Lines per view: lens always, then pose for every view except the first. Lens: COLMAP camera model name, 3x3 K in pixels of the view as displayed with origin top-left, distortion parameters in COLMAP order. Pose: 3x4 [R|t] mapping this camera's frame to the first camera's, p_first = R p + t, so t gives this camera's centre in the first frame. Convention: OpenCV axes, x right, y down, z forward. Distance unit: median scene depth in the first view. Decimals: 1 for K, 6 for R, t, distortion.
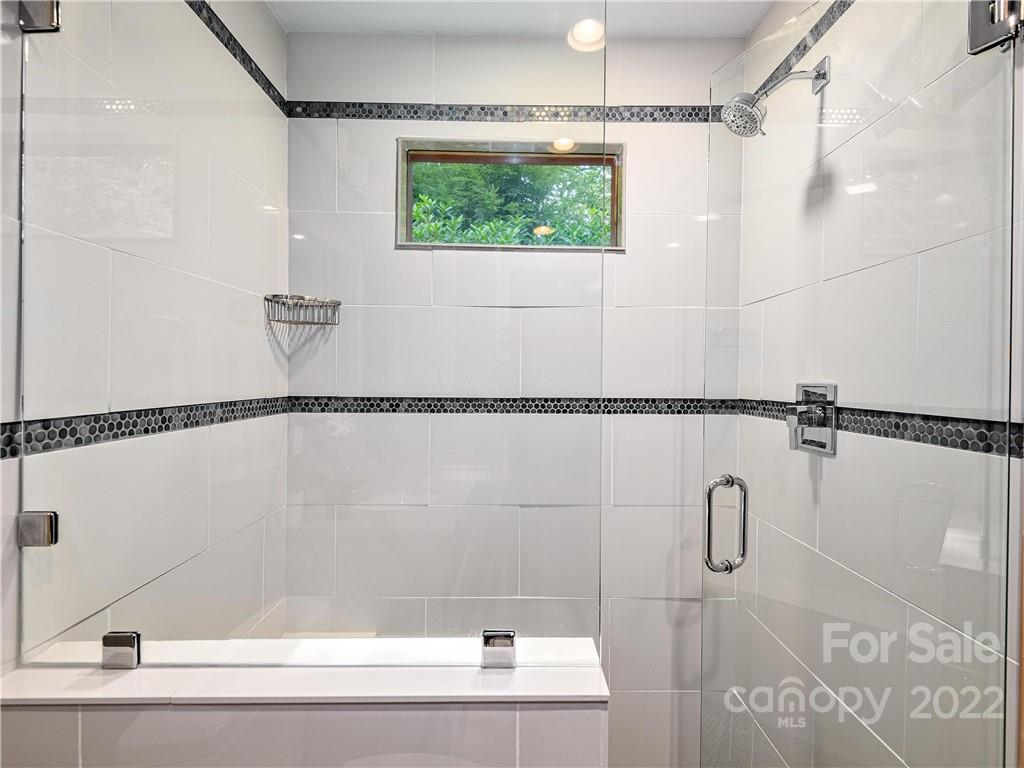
lens RADIAL K [[529.7, 0, 512.0], [0, 529.7, 384.0], [0, 0, 1]] dist [0.039654, -0.041989]
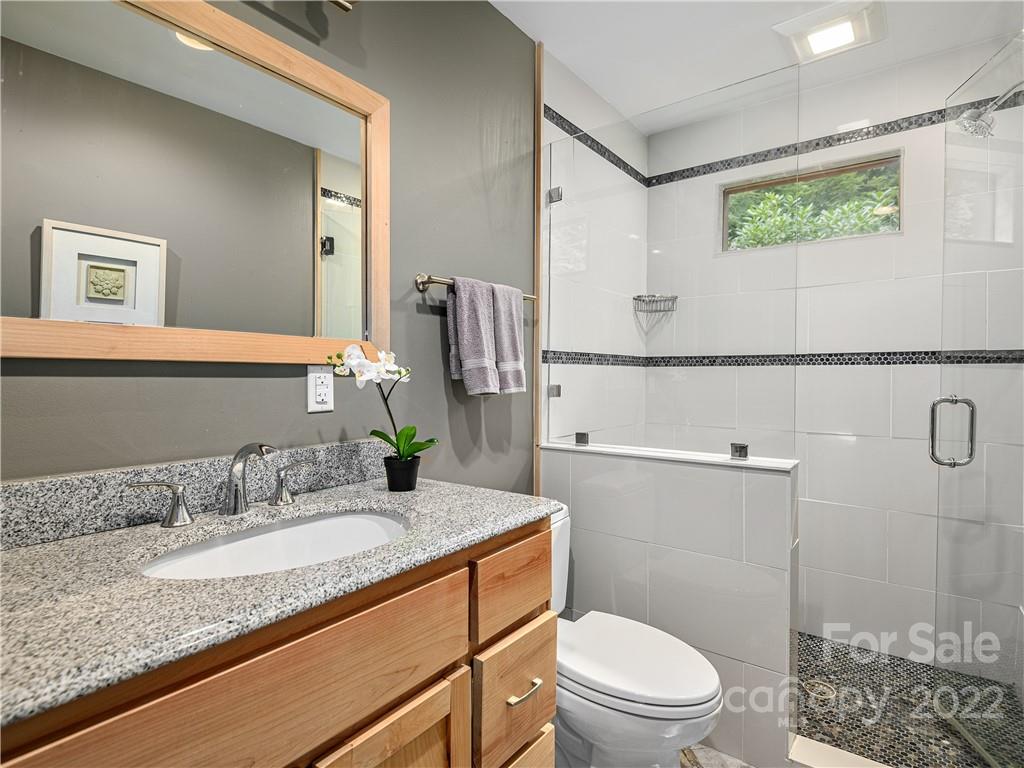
lens RADIAL K [[529.7, 0, 512.0], [0, 529.7, 384.0], [0, 0, 1]] dist [0.039654, -0.041989]
pose [[0.795720, 0.003964, -0.605651, 0.243152], [-0.005174, 0.999987, -0.000253, 0.108271], [0.605642, 0.003335, 0.795730, -0.552085]]
